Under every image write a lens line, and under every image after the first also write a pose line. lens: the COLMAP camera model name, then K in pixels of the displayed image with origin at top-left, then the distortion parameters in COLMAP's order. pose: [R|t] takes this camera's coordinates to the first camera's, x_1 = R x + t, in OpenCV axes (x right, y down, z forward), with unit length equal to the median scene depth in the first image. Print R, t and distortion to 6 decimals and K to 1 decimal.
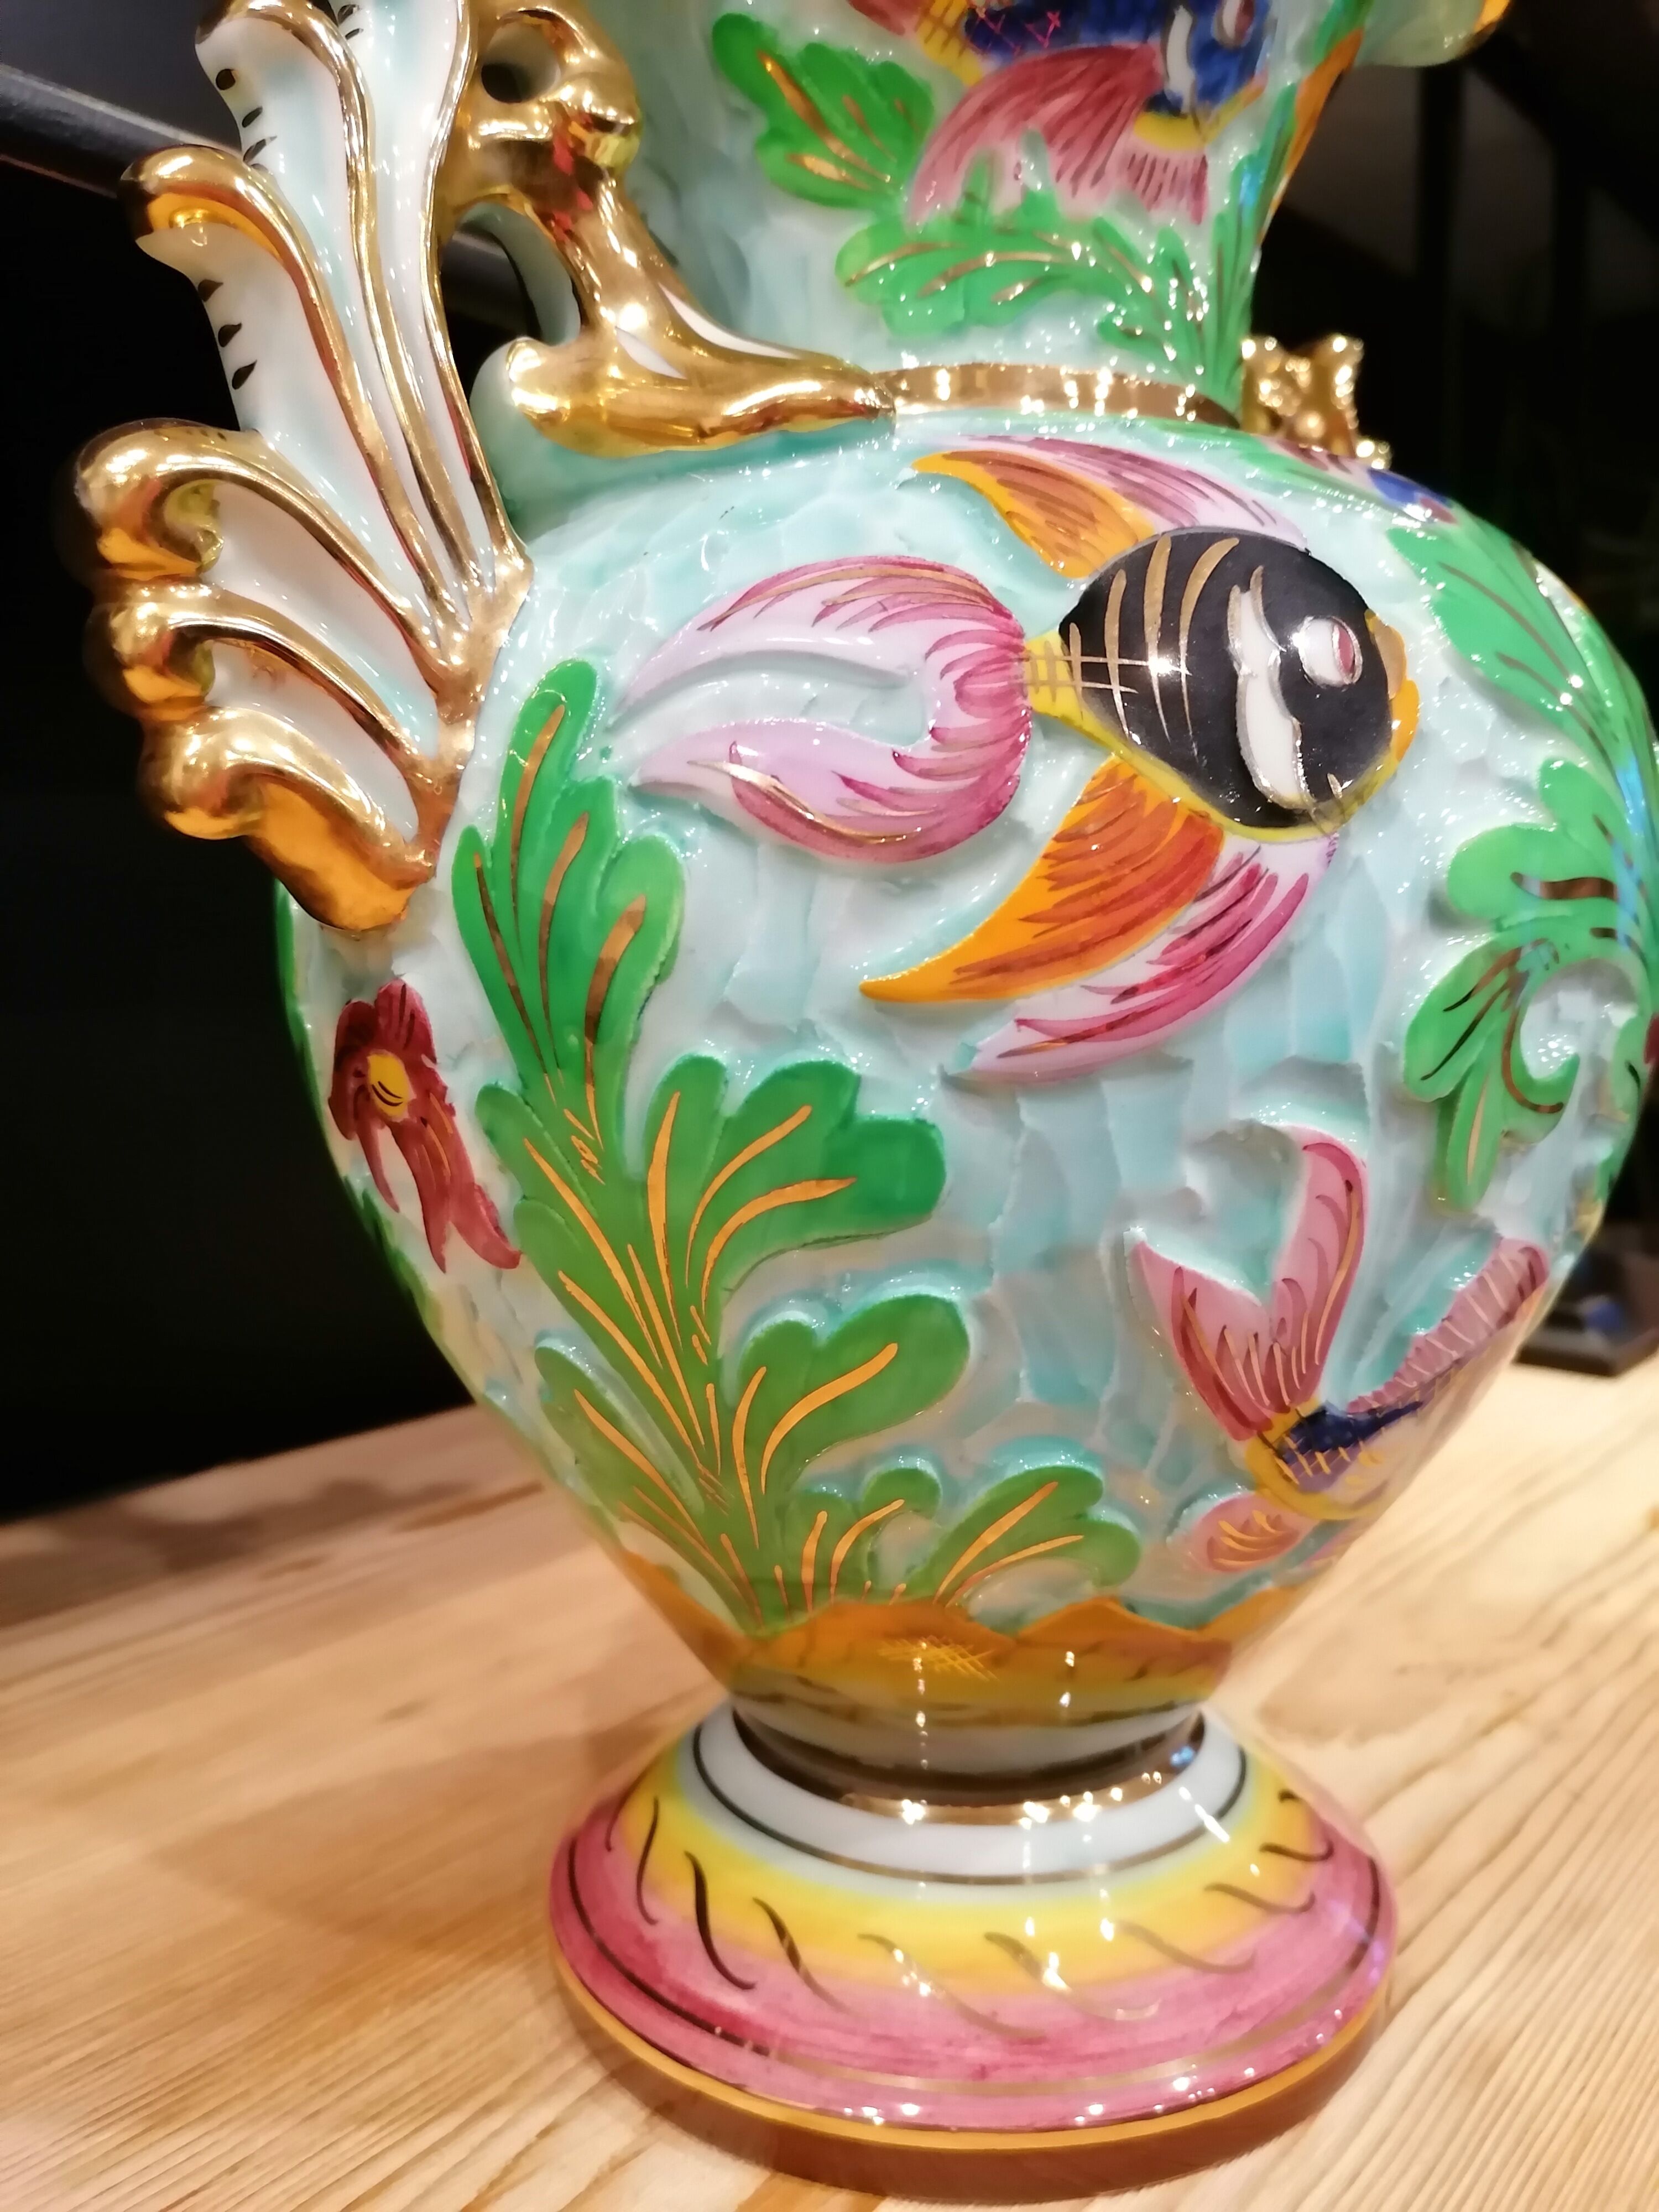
lens RADIAL K [[1724.4, 0, 833.0], [0, 1724.4, 1107.2], [0, 0, 1]] dist [0.016627, -0.019737]
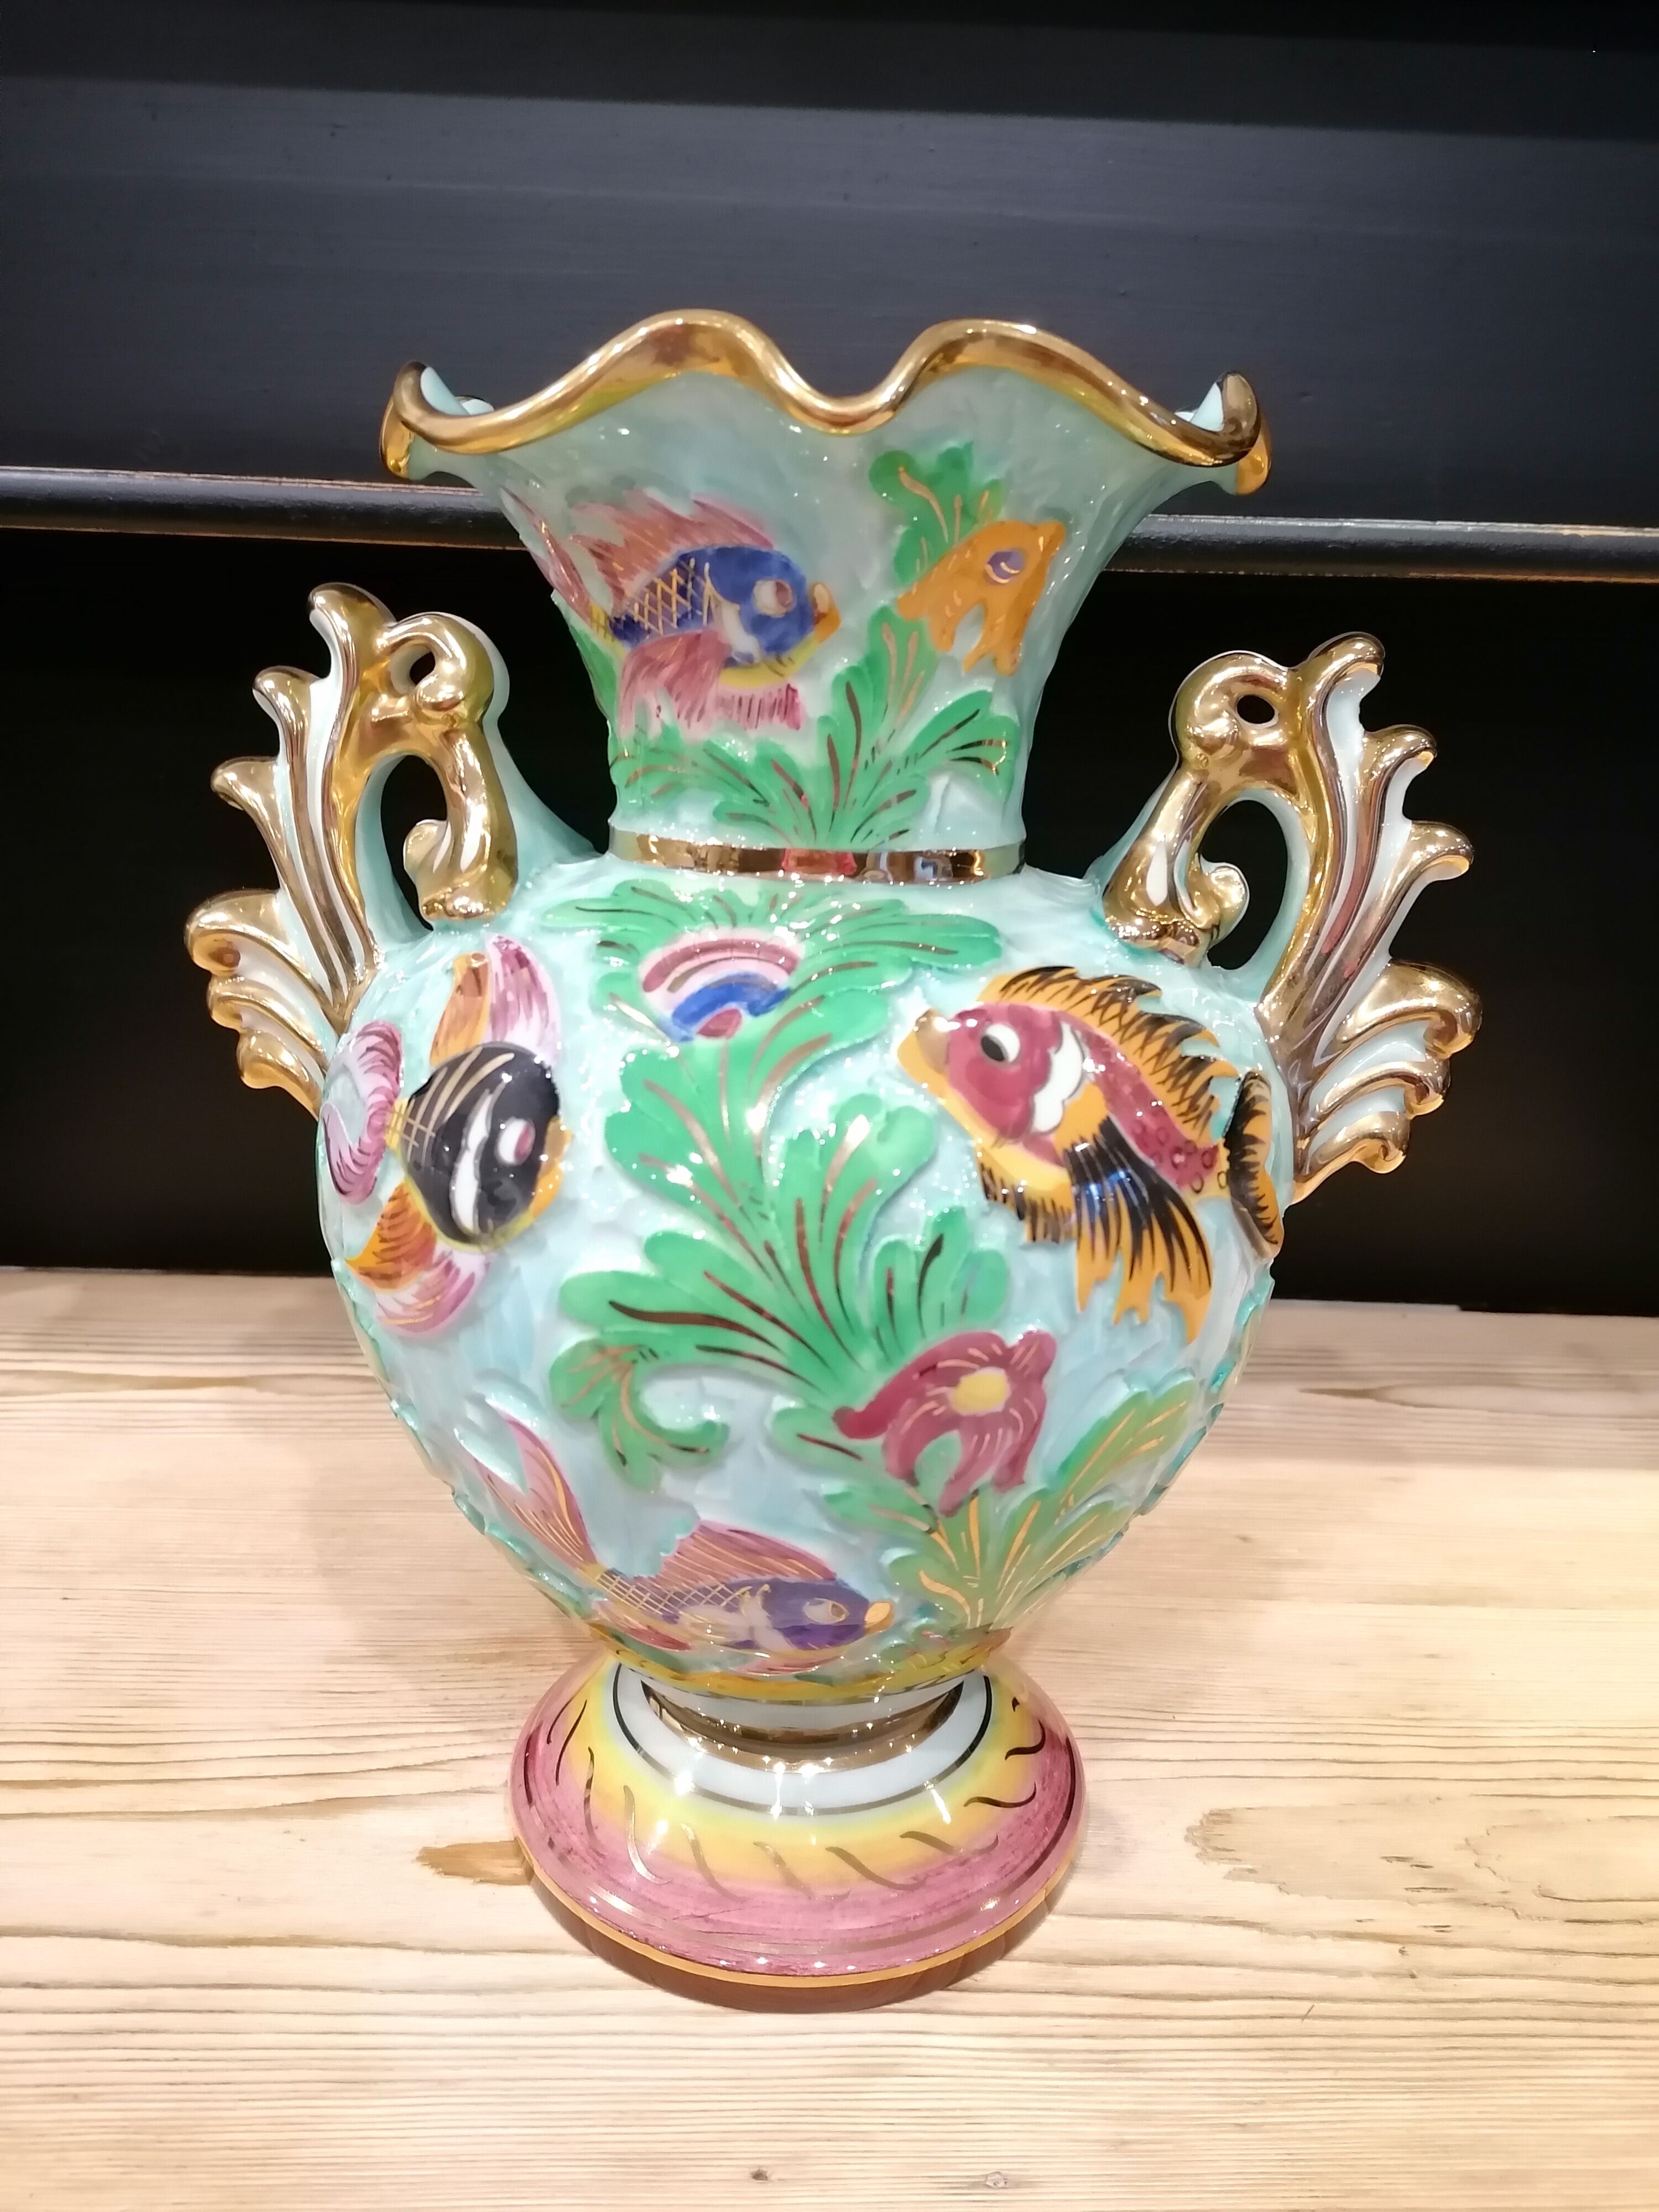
lens RADIAL K [[1724.4, 0, 846.5], [0, 1724.4, 1103.6], [0, 0, 1]] dist [0.016627, -0.019737]
pose [[0.655139, 0.231873, -0.719046, 1.533903], [-0.107458, 0.970661, 0.215105, -0.634044], [0.747827, -0.063656, 0.660835, 0.158807]]
